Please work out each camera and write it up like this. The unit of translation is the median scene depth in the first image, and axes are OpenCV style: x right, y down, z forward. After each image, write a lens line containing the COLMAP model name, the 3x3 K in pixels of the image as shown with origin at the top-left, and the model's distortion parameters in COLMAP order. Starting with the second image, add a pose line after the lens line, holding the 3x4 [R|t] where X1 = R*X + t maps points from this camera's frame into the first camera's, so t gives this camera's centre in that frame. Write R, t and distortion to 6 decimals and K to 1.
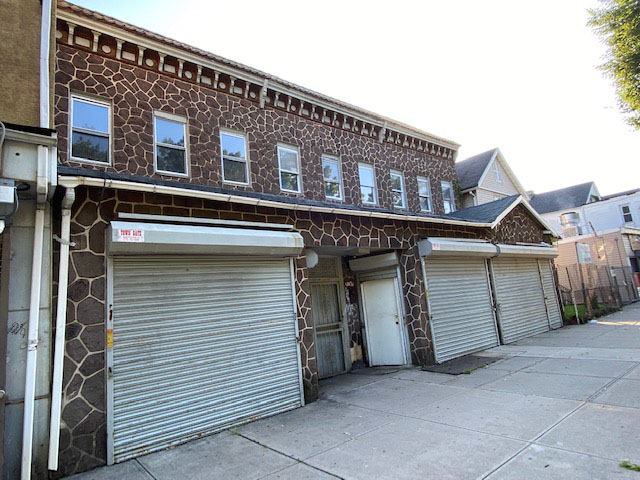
lens RADIAL K [[375.7, 0, 320.0], [0, 375.7, 240.0], [0, 0, 1]] dist [0.043380, -0.000354]
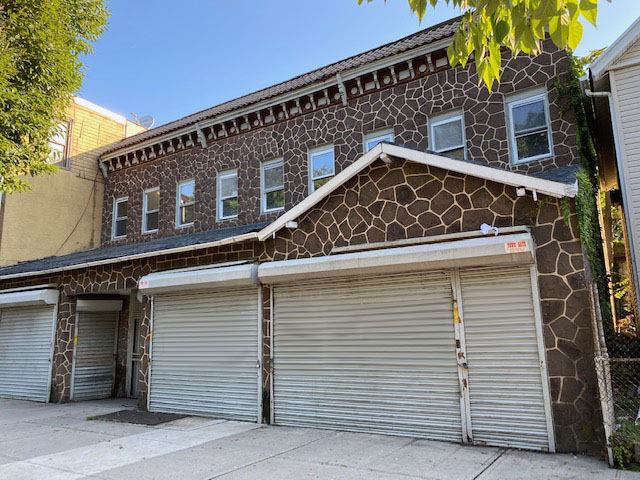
lens RADIAL K [[479.8, 0, 320.0], [0, 479.8, 240.0], [0, 0, 1]] dist [0.013320, -0.003221]
pose [[0.324185, -0.085631, -0.942110, 1.444628], [0.154772, 0.987277, -0.036479, 0.017024], [0.933247, -0.133986, 0.333313, 0.954654]]
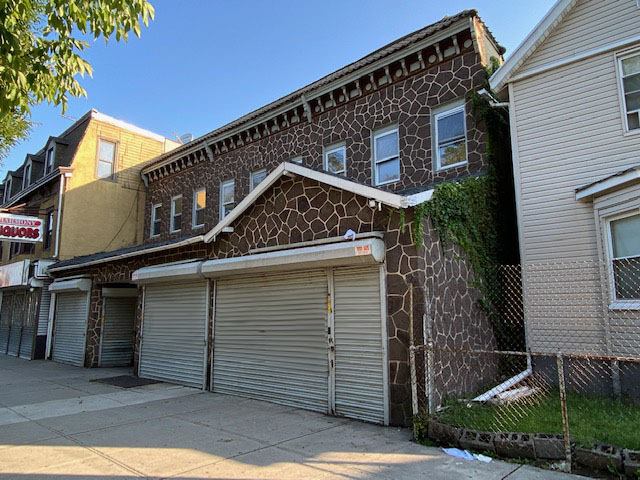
lens RADIAL K [[434.3, 0, 320.0], [0, 434.3, 240.0], [0, 0, 1]] dist [0.038981, -0.001807]
pose [[0.153742, -0.067806, -0.985782, 1.602068], [0.156910, 0.986659, -0.043395, 0.049155], [0.975573, -0.148007, 0.162330, 1.264370]]
